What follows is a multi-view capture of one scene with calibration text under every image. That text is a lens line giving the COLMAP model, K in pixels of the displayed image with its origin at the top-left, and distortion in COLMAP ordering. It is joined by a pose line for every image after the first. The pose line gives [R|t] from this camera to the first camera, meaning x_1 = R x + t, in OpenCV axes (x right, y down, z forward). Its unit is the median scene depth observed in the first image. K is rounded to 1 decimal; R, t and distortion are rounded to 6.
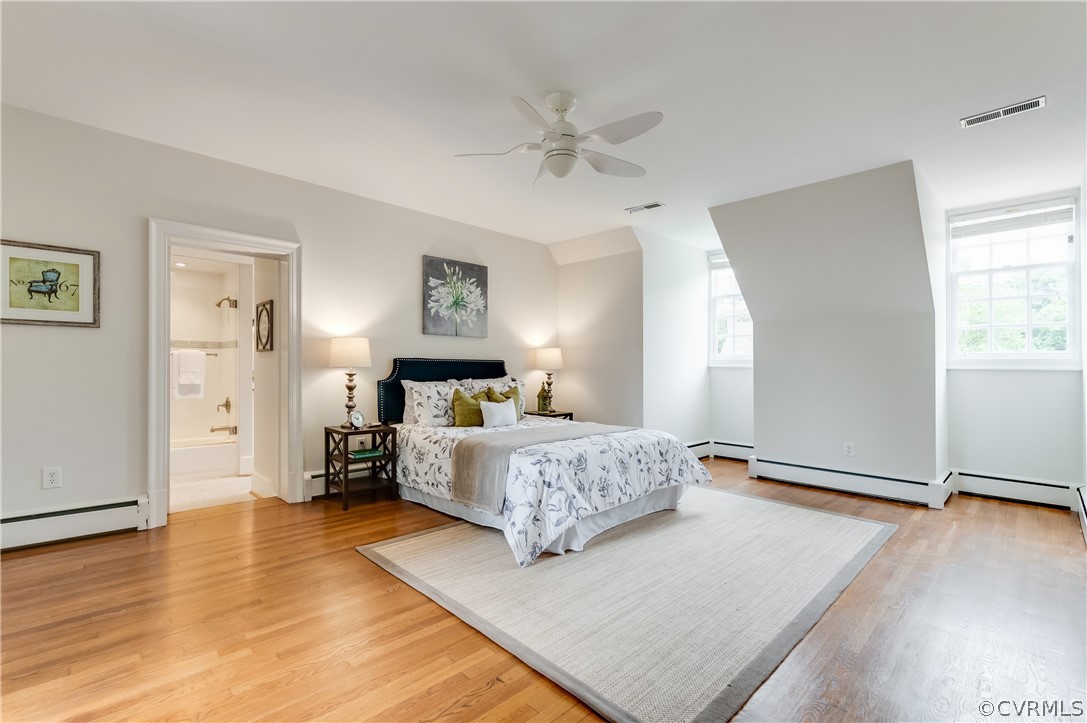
lens RADIAL K [[487.6, 0, 536.7], [0, 487.6, 369.1], [0, 0, 1]] dist [0.011219, -0.001679]
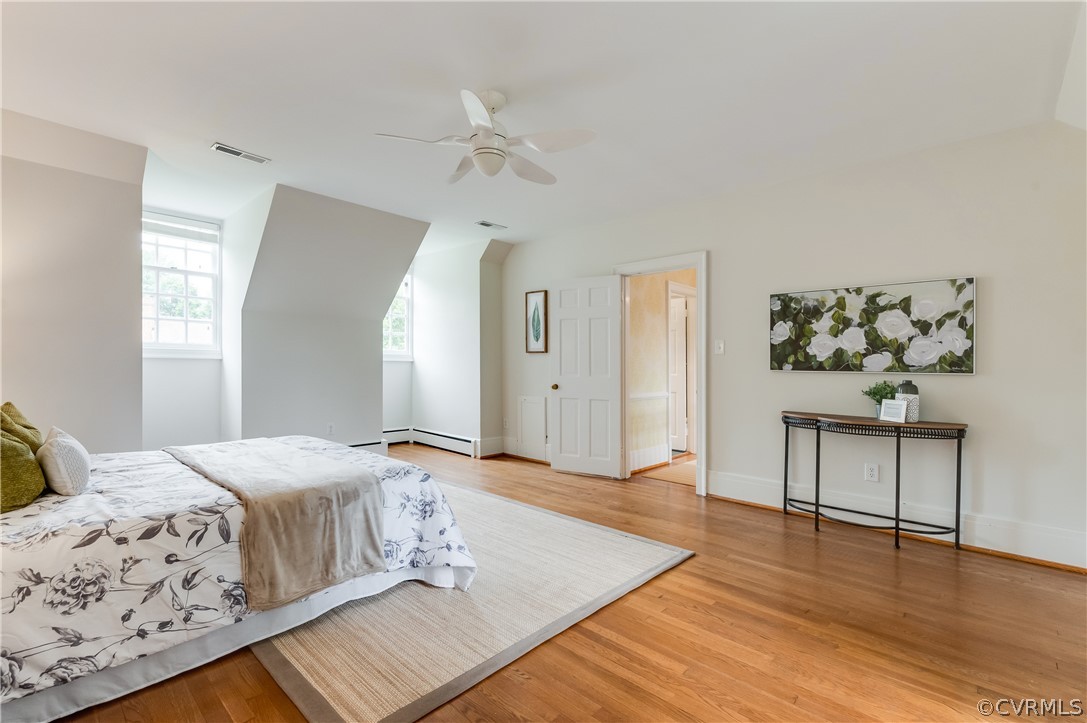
lens RADIAL K [[487.6, 0, 532.6], [0, 487.6, 358.2], [0, 0, 1]] dist [0.011219, -0.001679]
pose [[-0.043125, 0.000111, 0.999070, -0.681739], [-0.005480, 0.999985, -0.000348, -0.012390], [-0.999055, -0.005490, -0.043123, 0.681410]]
